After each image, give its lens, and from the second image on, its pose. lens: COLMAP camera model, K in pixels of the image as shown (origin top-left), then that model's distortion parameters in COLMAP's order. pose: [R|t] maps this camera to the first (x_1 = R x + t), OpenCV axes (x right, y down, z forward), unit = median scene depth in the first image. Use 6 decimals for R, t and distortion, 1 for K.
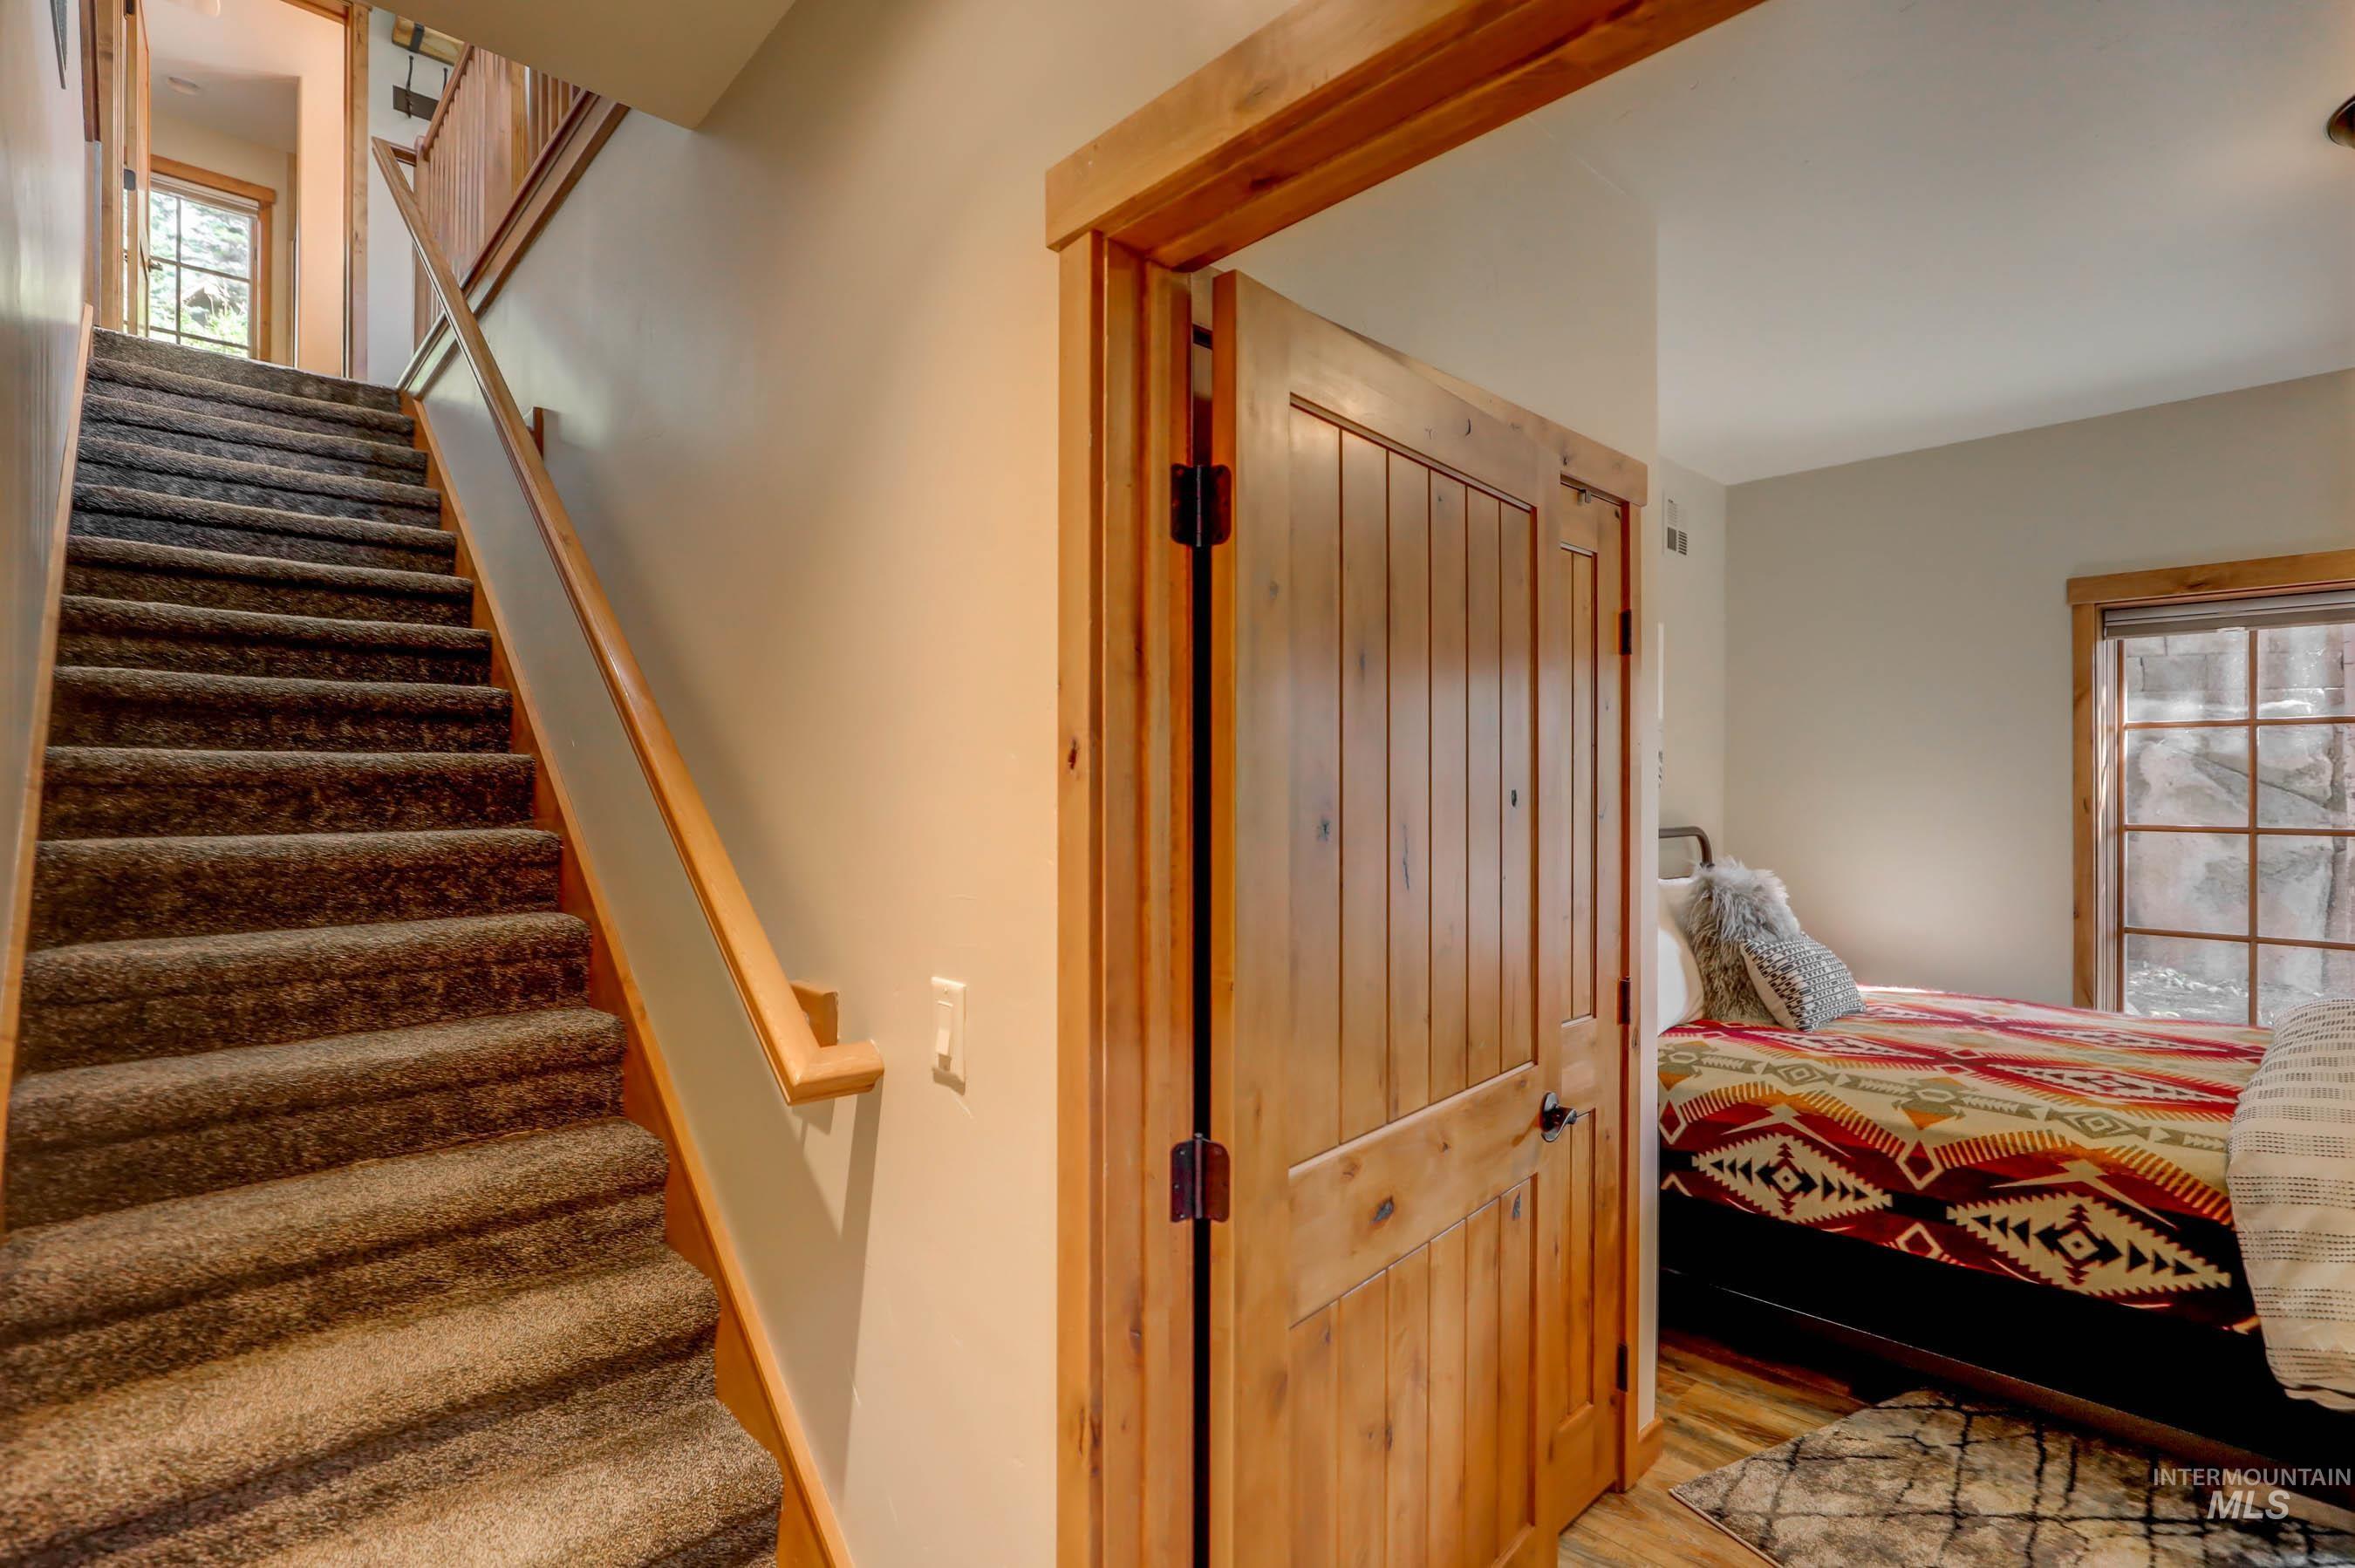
lens RADIAL K [[1087.7, 0, 1183.4], [0, 1087.7, 782.0], [0, 0, 1]] dist [-0.026069, 0.010529]
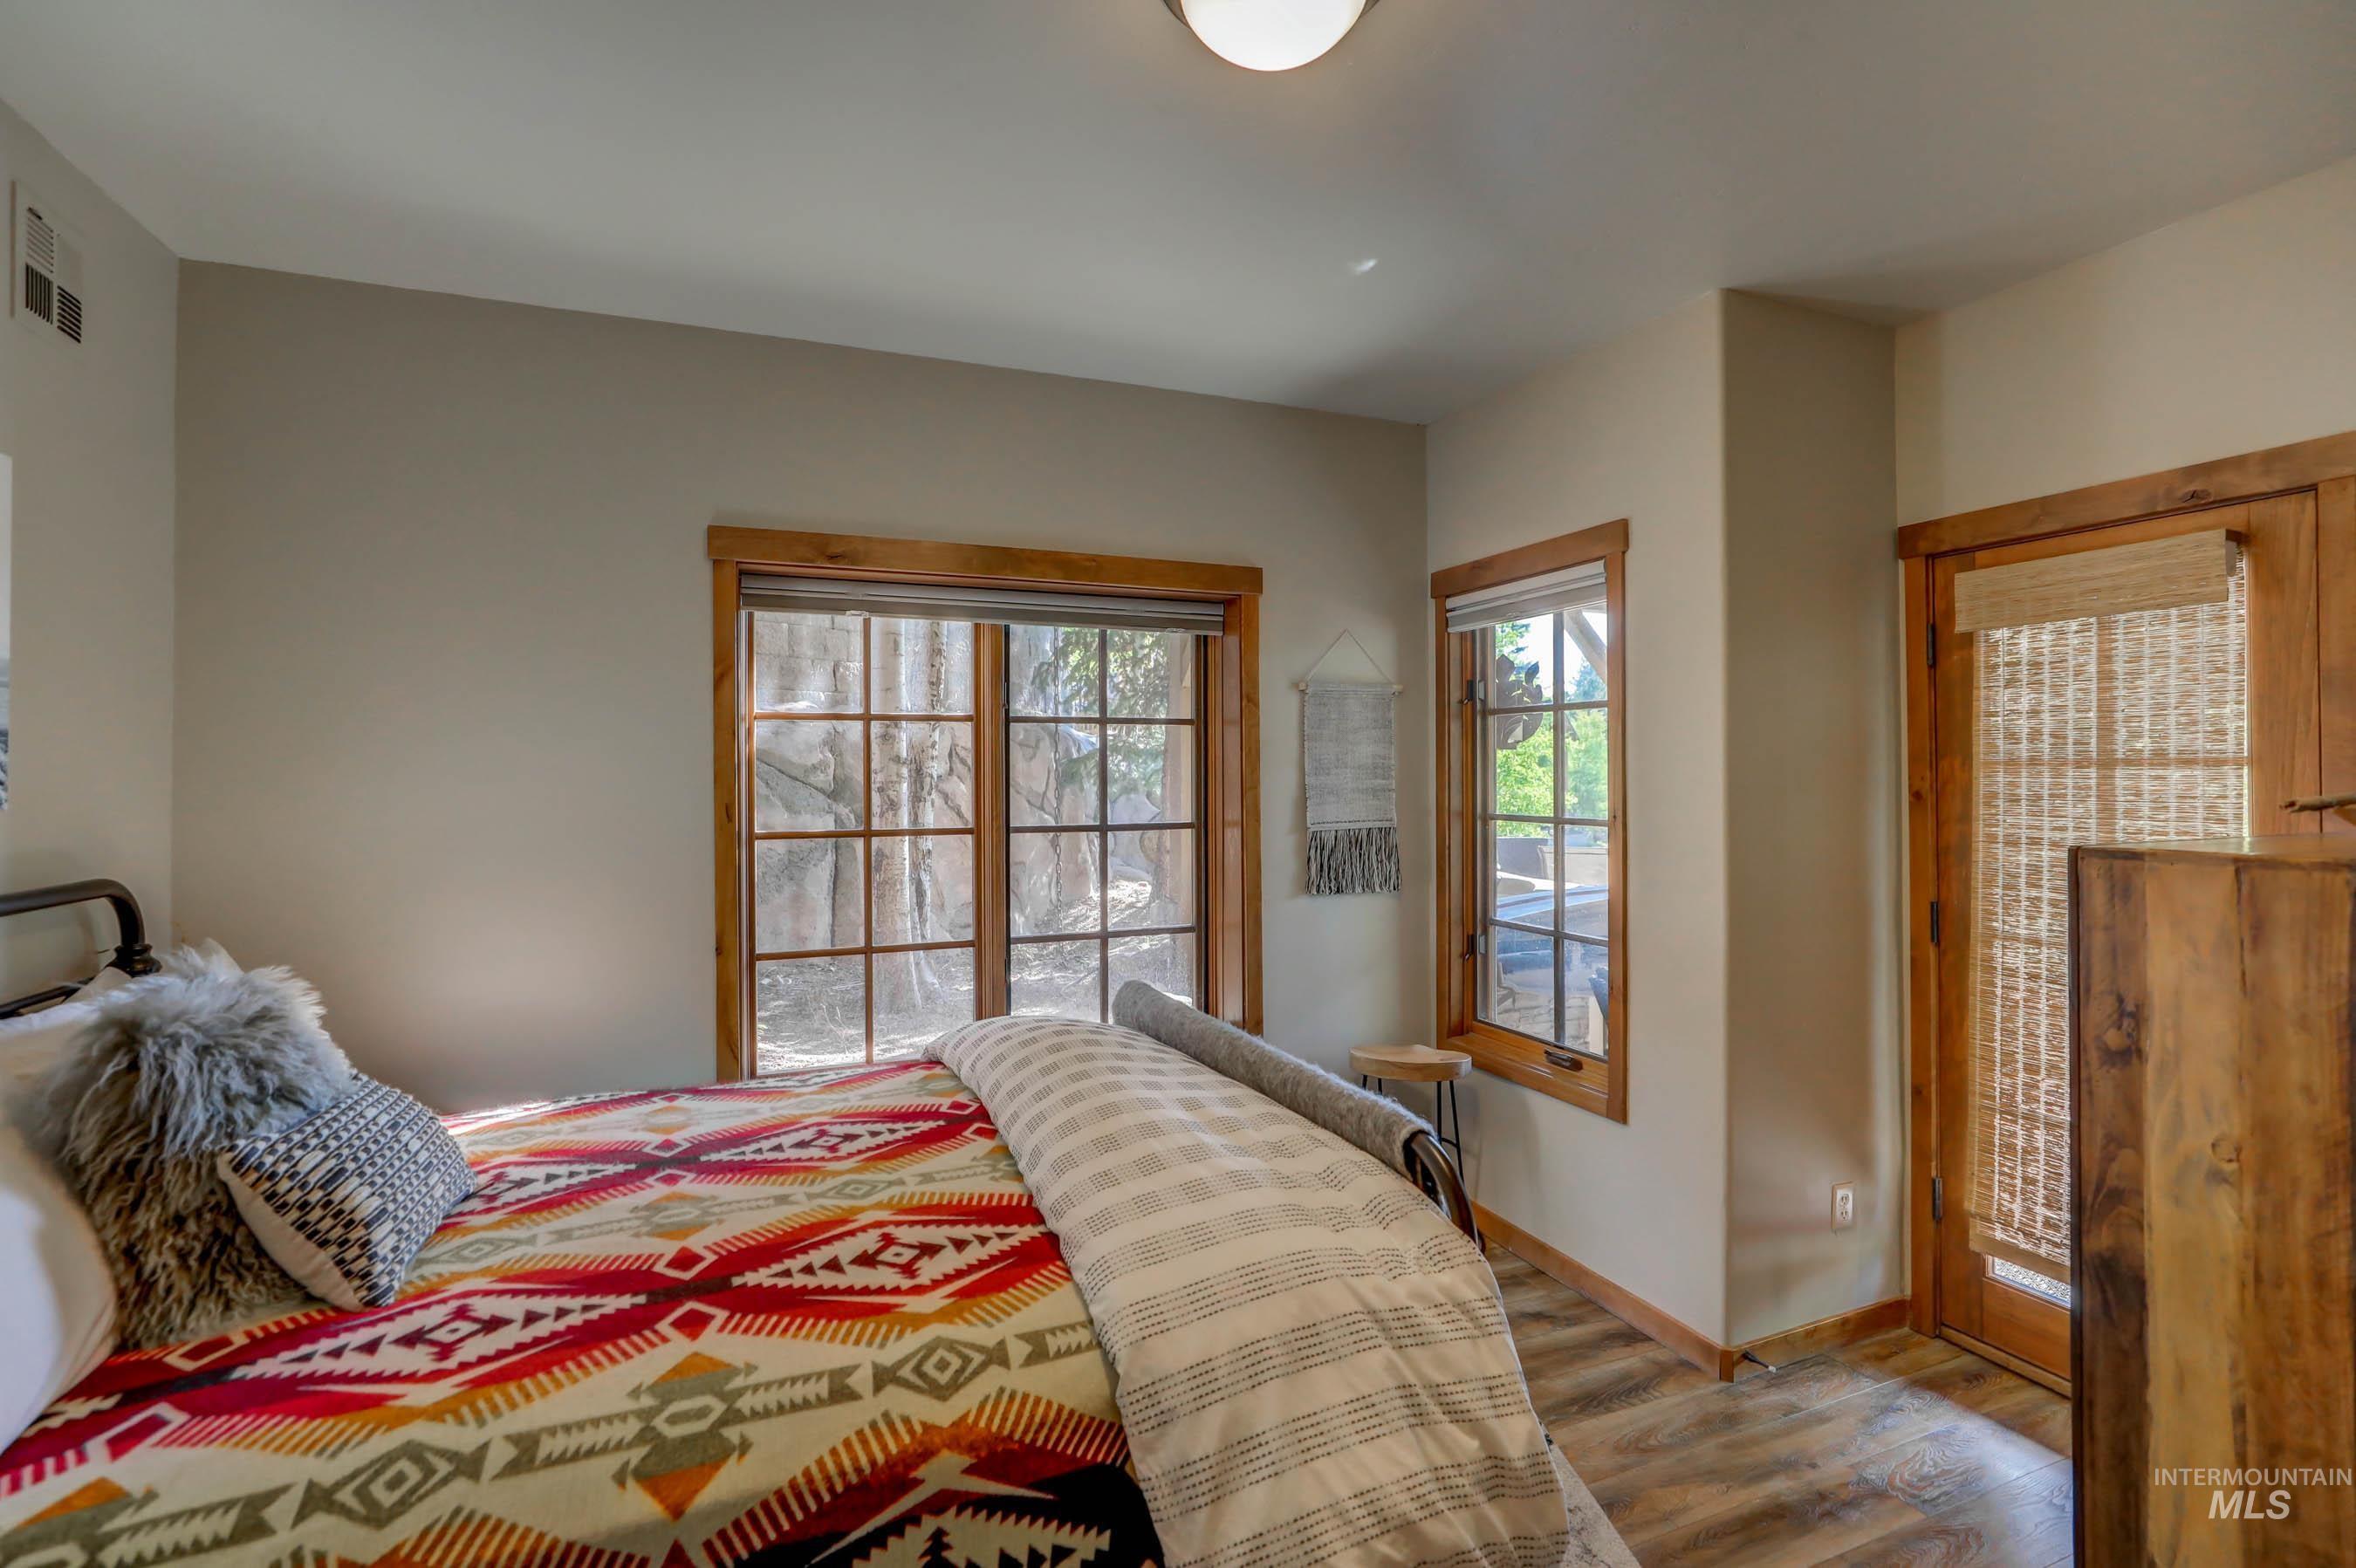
lens RADIAL K [[1088.2, 0, 1194.8], [0, 1088.2, 767.9], [0, 0, 1]] dist [-0.026069, 0.010529]
pose [[0.339137, -0.001149, 0.940736, 0.233481], [0.004131, 0.999991, -0.000268, -0.011186], [-0.940728, 0.003978, 0.339139, 0.465093]]
